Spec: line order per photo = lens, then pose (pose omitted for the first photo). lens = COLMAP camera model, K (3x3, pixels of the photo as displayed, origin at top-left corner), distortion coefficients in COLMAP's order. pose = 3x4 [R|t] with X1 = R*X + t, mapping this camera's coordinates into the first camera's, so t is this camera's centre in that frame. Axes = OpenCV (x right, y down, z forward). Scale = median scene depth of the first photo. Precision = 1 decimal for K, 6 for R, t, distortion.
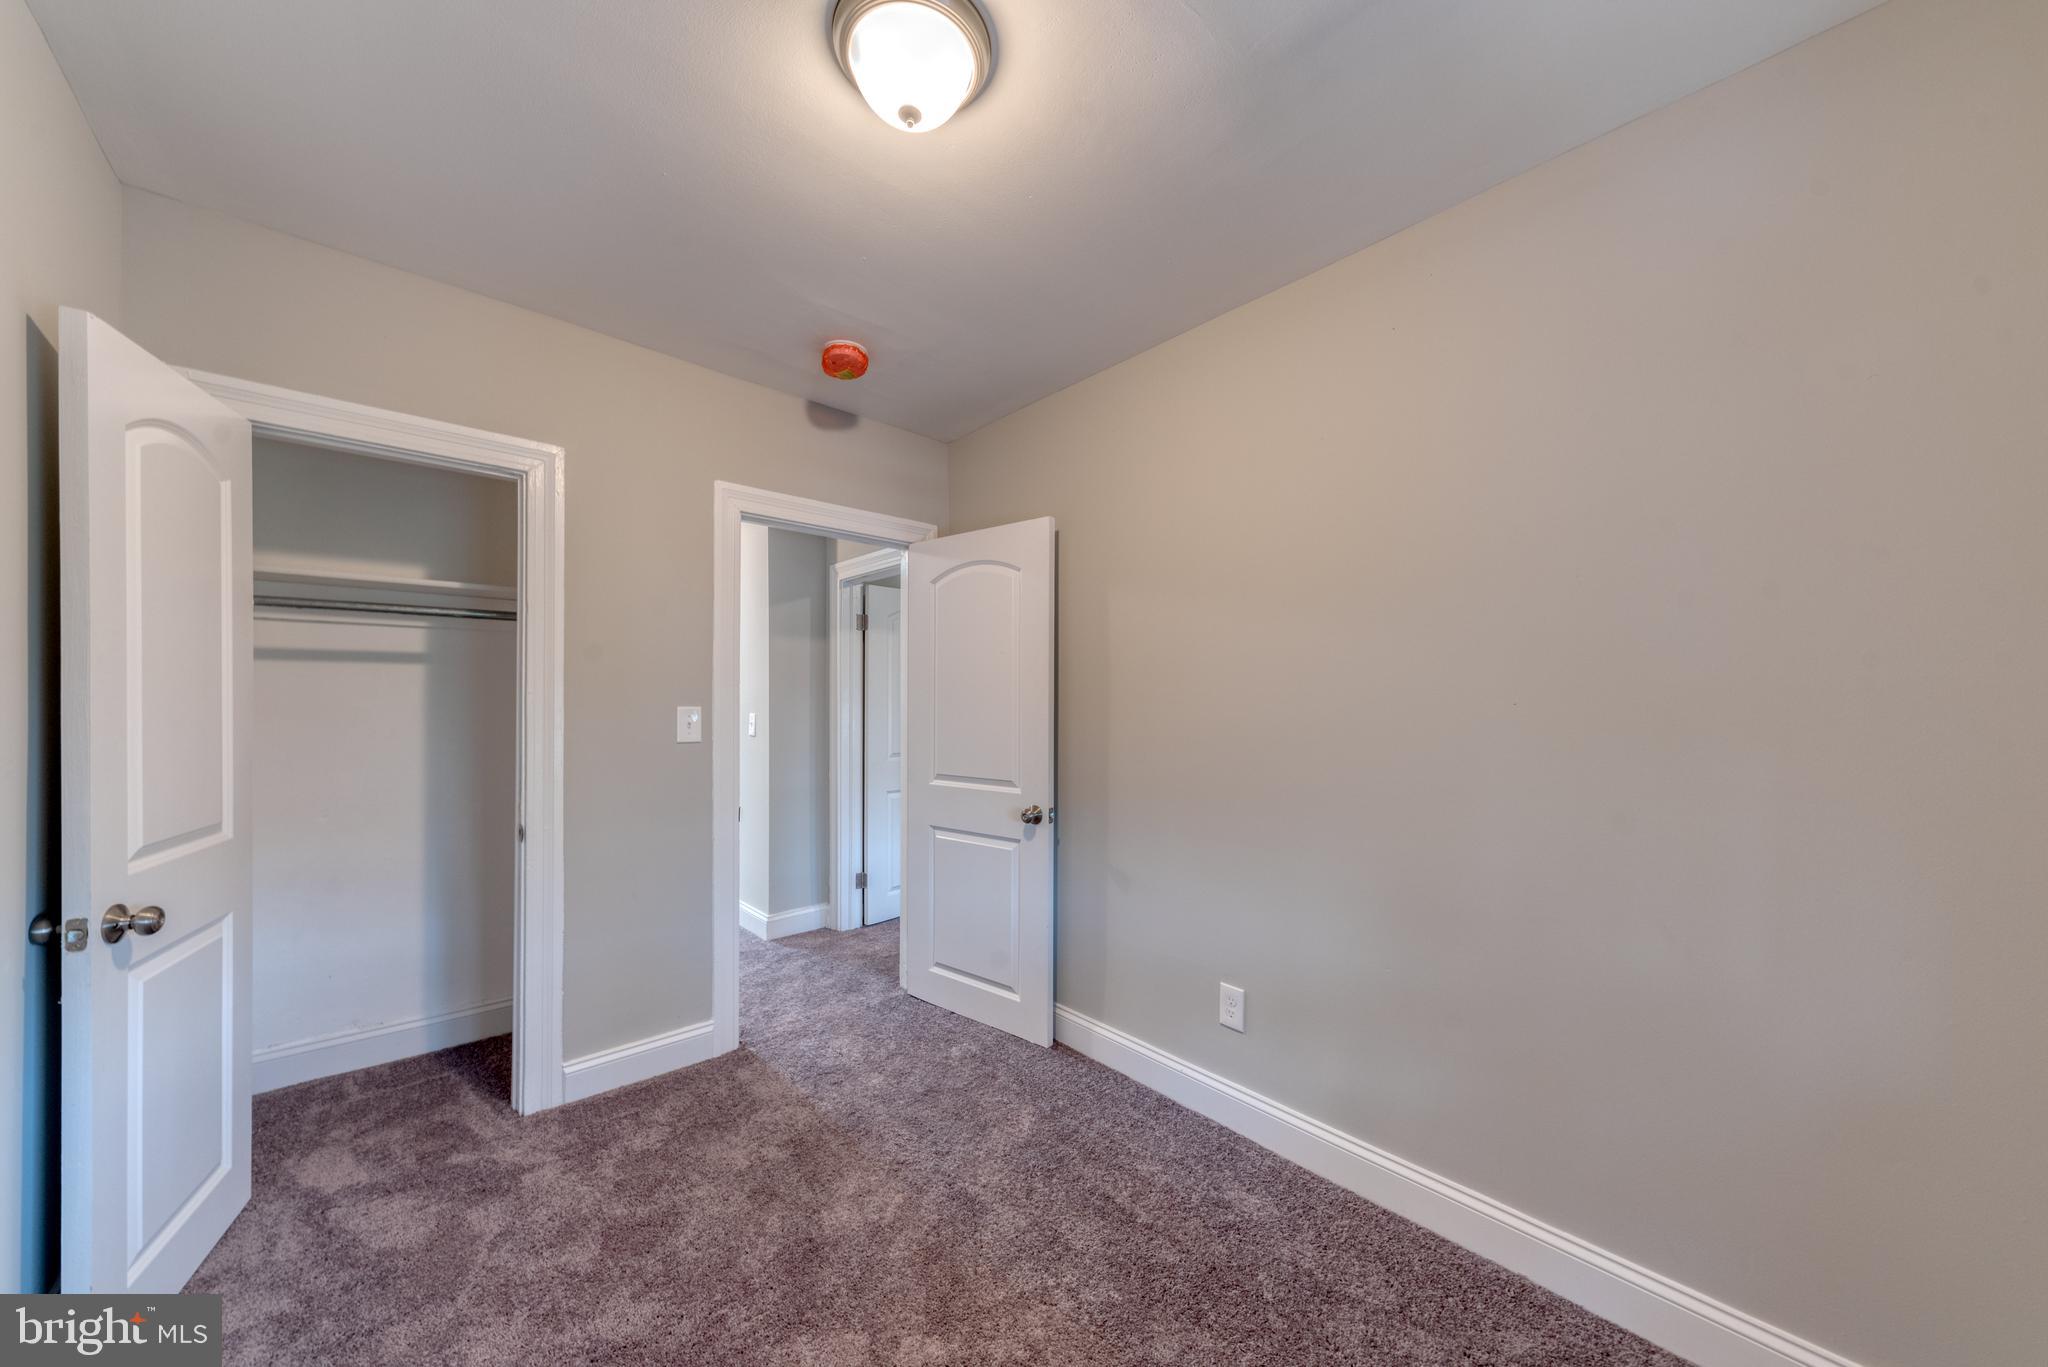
lens RADIAL K [[709.8, 0, 1025.7], [0, 709.8, 707.2], [0, 0, 1]] dist [-0.000084, -0.000129]
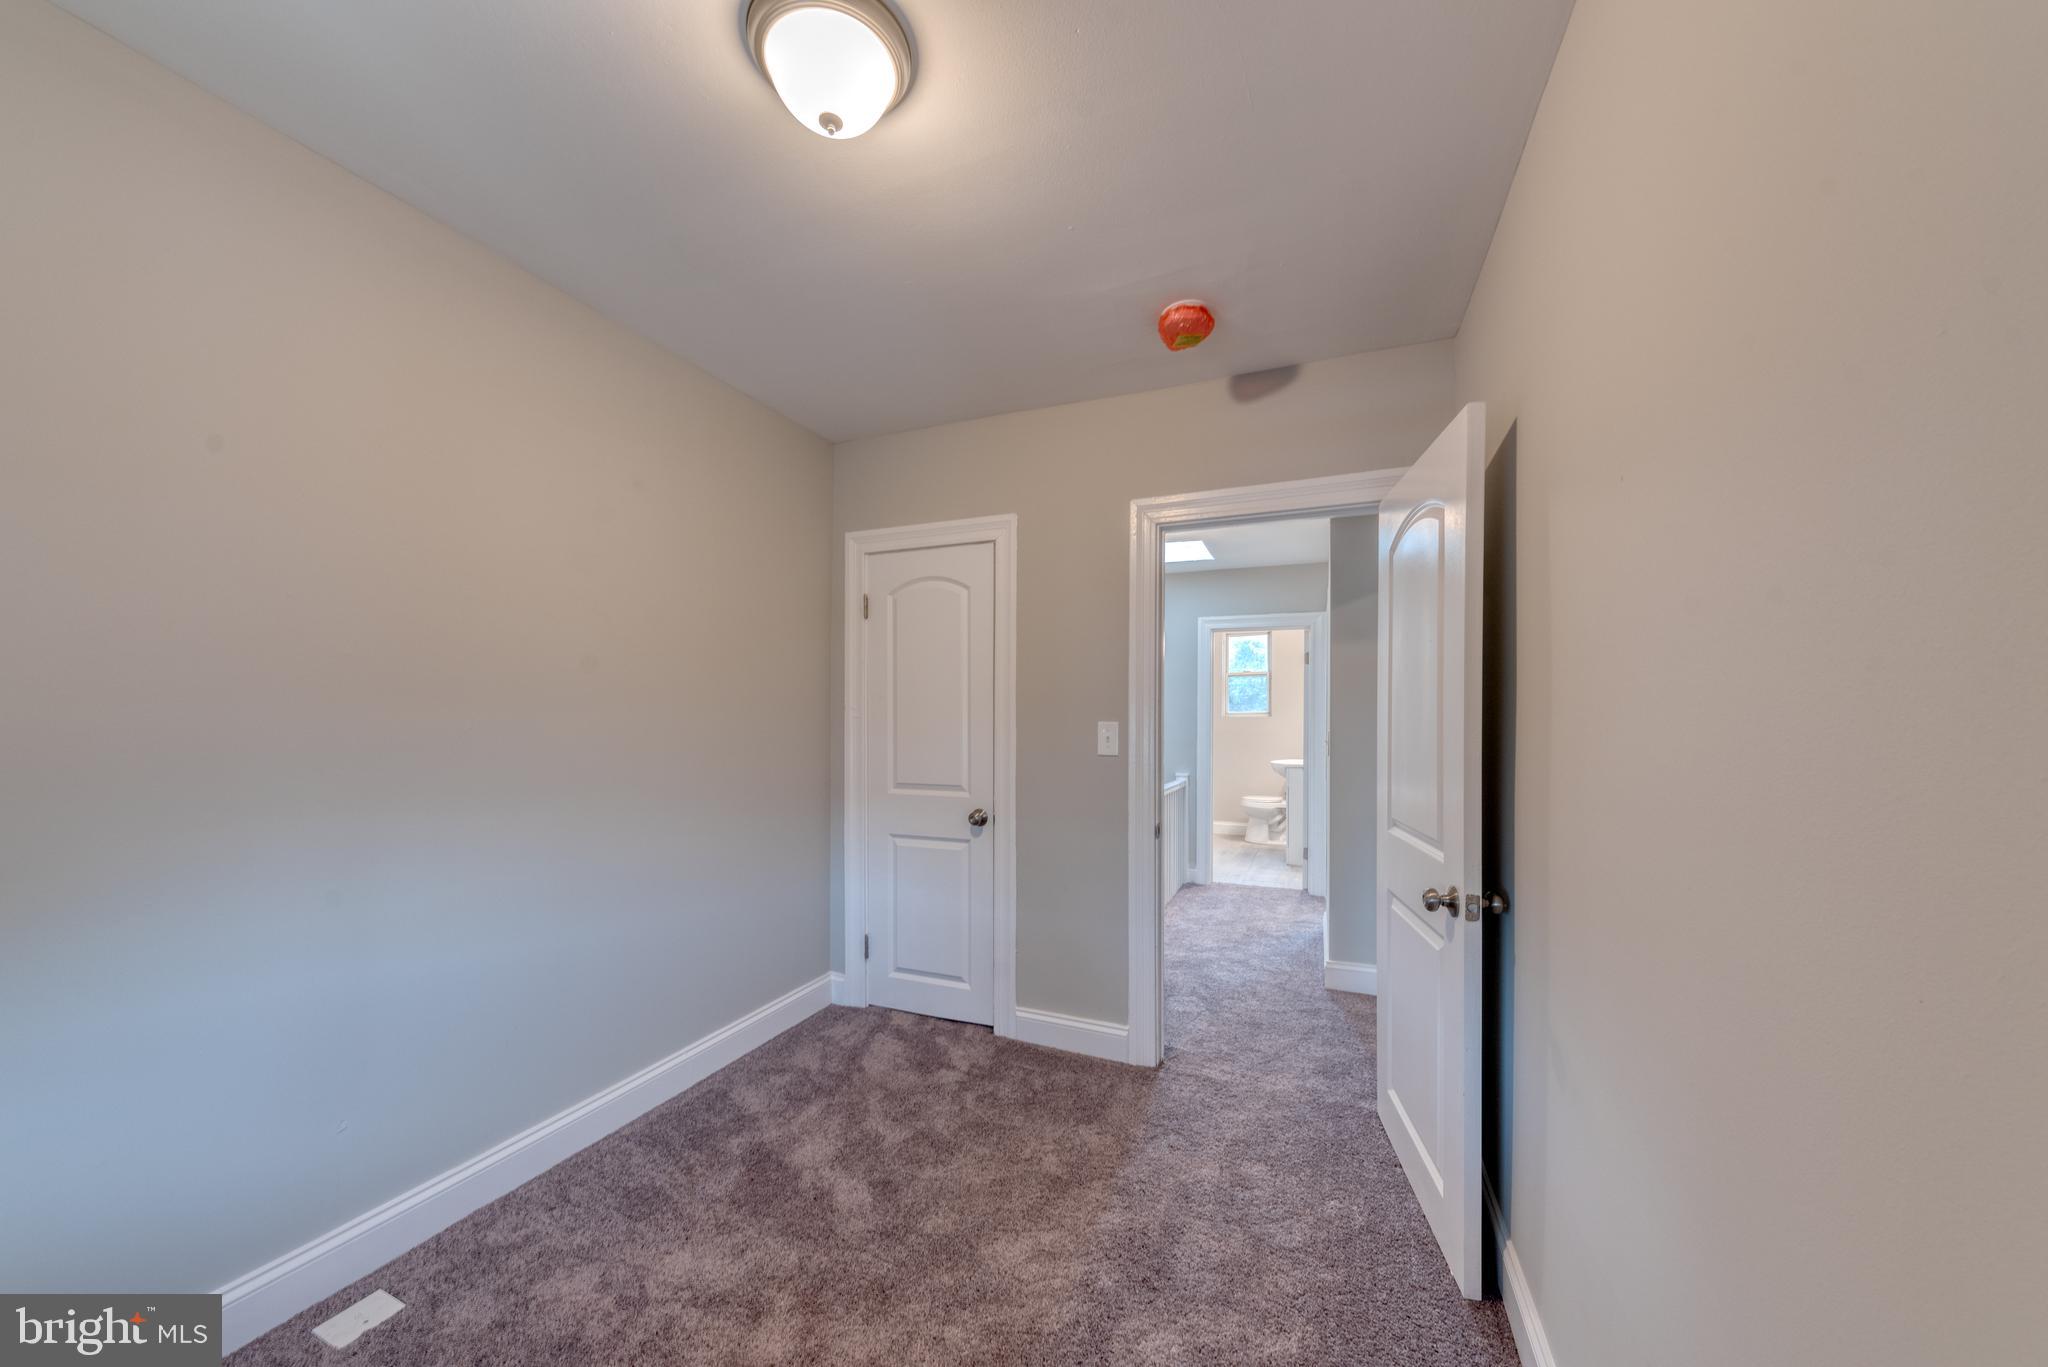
lens RADIAL K [[710.4, 0, 1019.5], [0, 710.4, 722.1], [0, 0, 1]] dist [0.000305, -0.000022]
pose [[0.399048, -0.005379, -0.916914, 0.454902], [-0.003069, 0.999969, -0.007201, 0.007270], [0.916925, 0.005688, 0.399019, 0.454014]]
